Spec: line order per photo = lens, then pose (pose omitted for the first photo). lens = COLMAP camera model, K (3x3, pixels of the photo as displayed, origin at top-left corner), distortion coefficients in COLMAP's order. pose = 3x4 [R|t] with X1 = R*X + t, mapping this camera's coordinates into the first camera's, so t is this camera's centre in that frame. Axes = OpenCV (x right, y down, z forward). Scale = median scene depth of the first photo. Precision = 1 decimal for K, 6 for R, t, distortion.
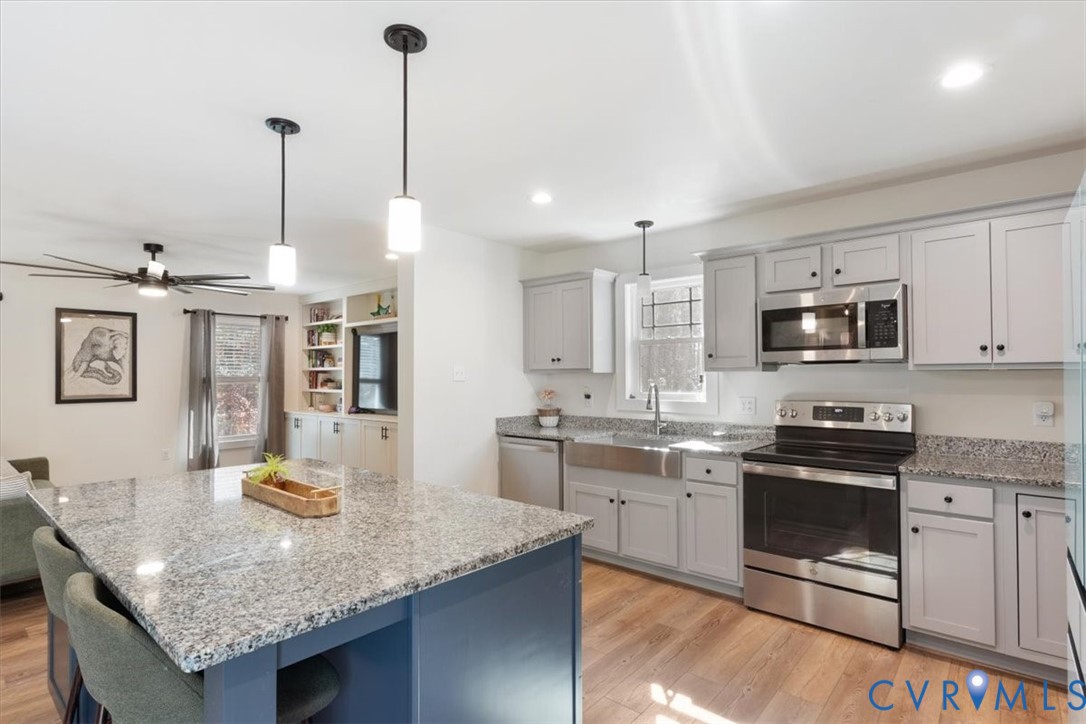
lens RADIAL K [[539.5, 0, 540.0], [0, 539.5, 368.5], [0, 0, 1]] dist [0.001898, 0.000271]
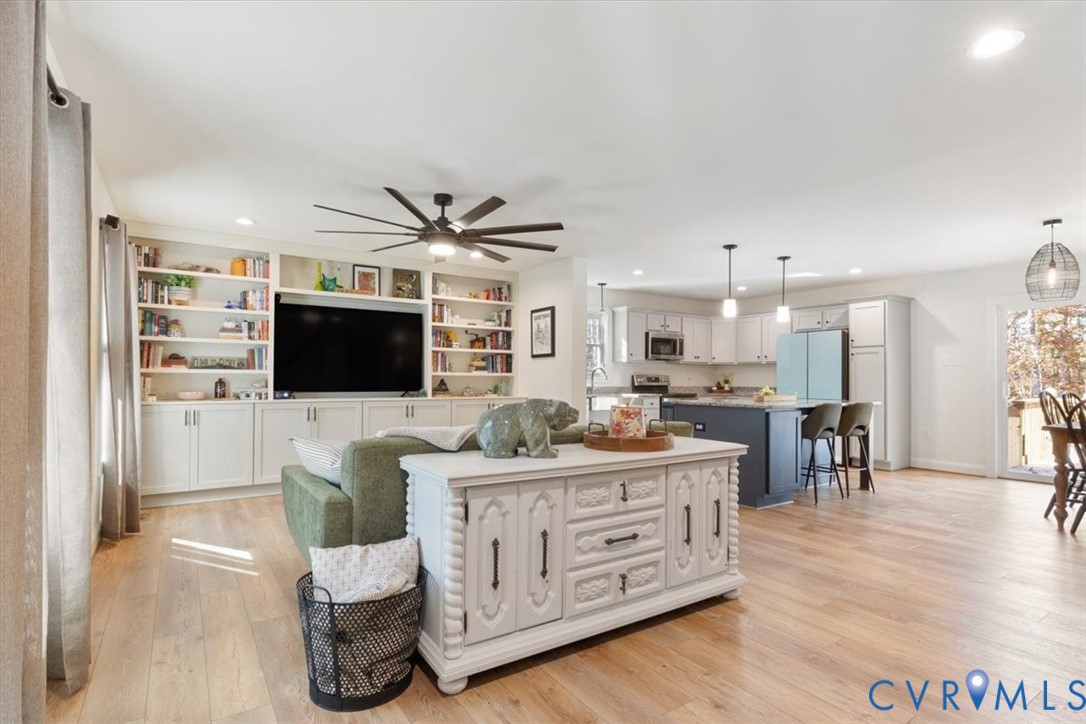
lens RADIAL K [[541.1, 0, 538.6], [0, 541.1, 374.9], [0, 0, 1]] dist [0.003602, 0.000958]
pose [[0.267218, 0.011471, 0.963568, -1.744270], [-0.022501, 0.999731, -0.005661, 0.073487], [-0.963373, -0.020169, 0.267405, 0.698373]]
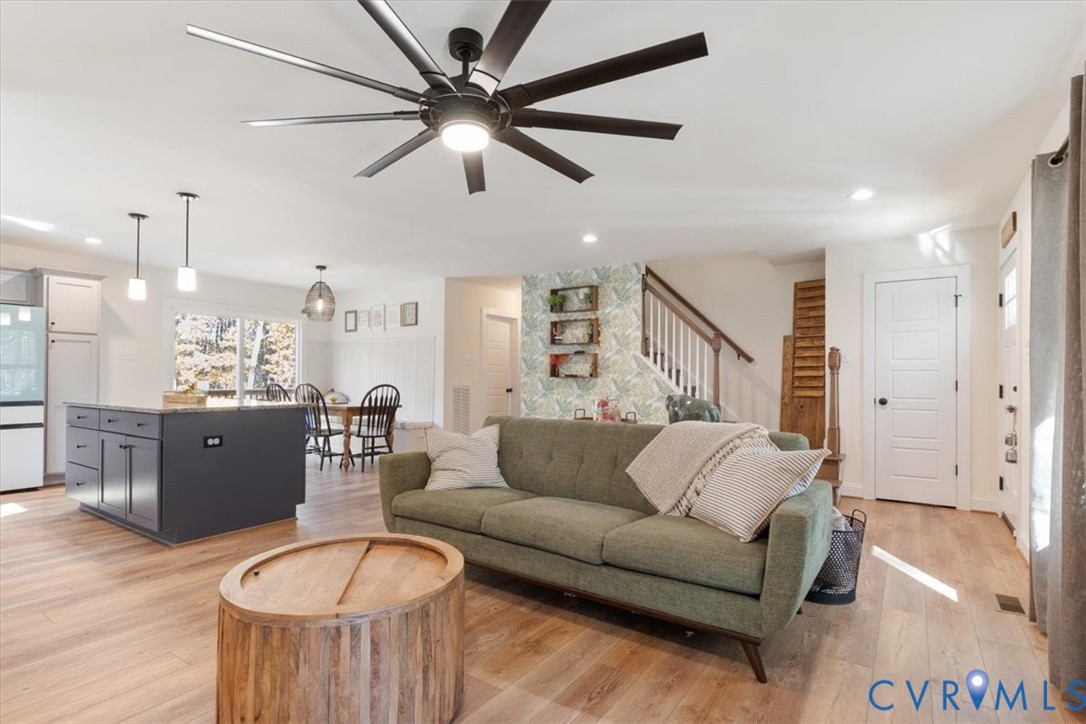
lens RADIAL K [[541.1, 0, 538.6], [0, 541.1, 374.9], [0, 0, 1]] dist [0.003602, 0.000958]
pose [[-0.994888, -0.004183, -0.100895, -0.852954], [-0.001802, 0.999718, -0.023674, 0.088613], [0.100965, -0.023371, -0.994615, 1.677773]]
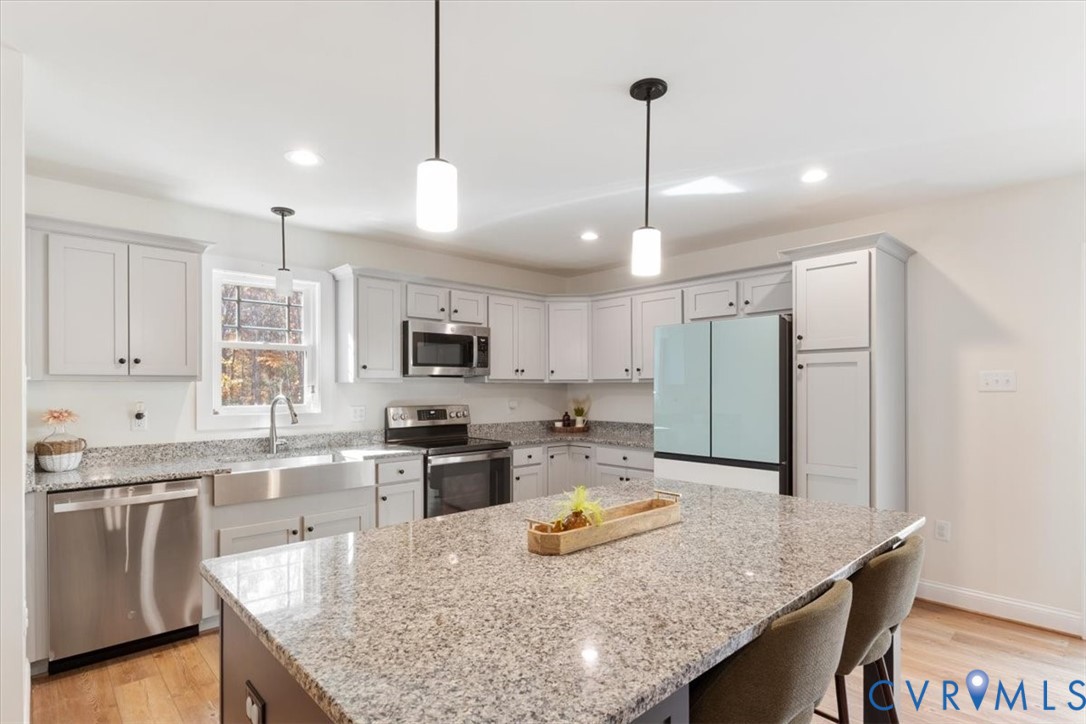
lens RADIAL K [[550.0, 0, 541.1], [0, 550.0, 387.2], [0, 0, 1]] dist [0.000101, 0.000015]
pose [[0.104604, 0.000561, 0.994514, -0.649565], [-0.013438, 0.999909, 0.000849, 0.009284], [-0.994423, -0.013453, 0.104602, 0.493695]]
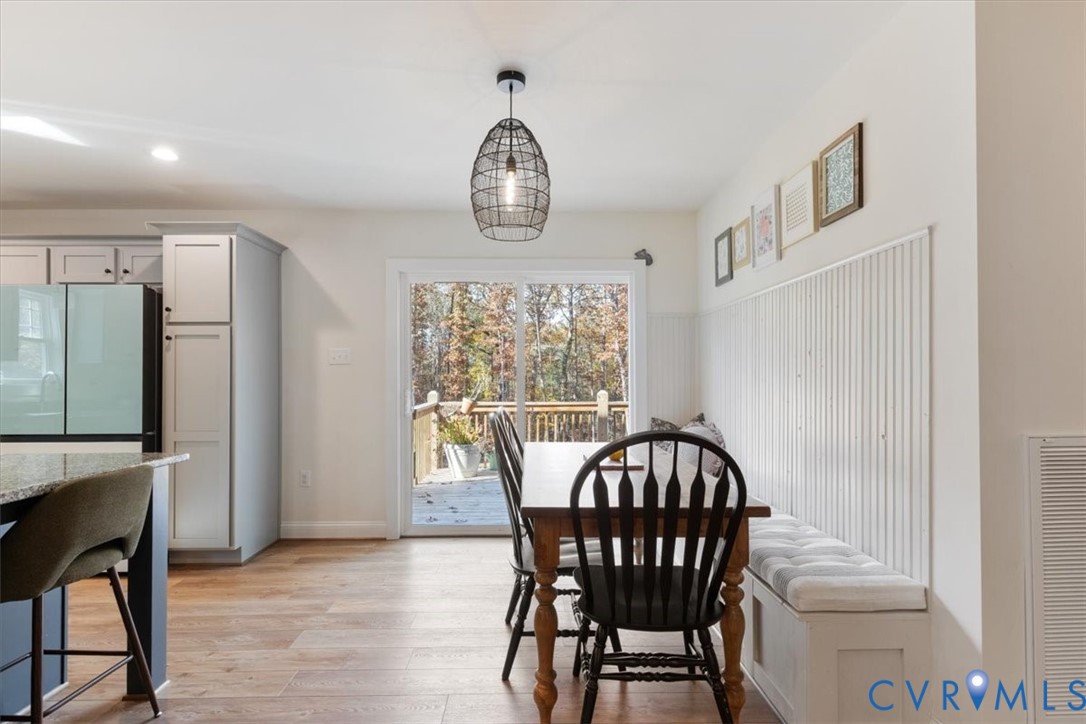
lens RADIAL K [[541.1, 0, 538.6], [0, 541.1, 374.9], [0, 0, 1]] dist [0.003602, 0.000958]
pose [[-0.668785, 0.008893, 0.743403, -0.796247], [-0.008057, 0.999783, -0.019208, 0.043490], [-0.743412, -0.018835, -0.668568, 0.322357]]
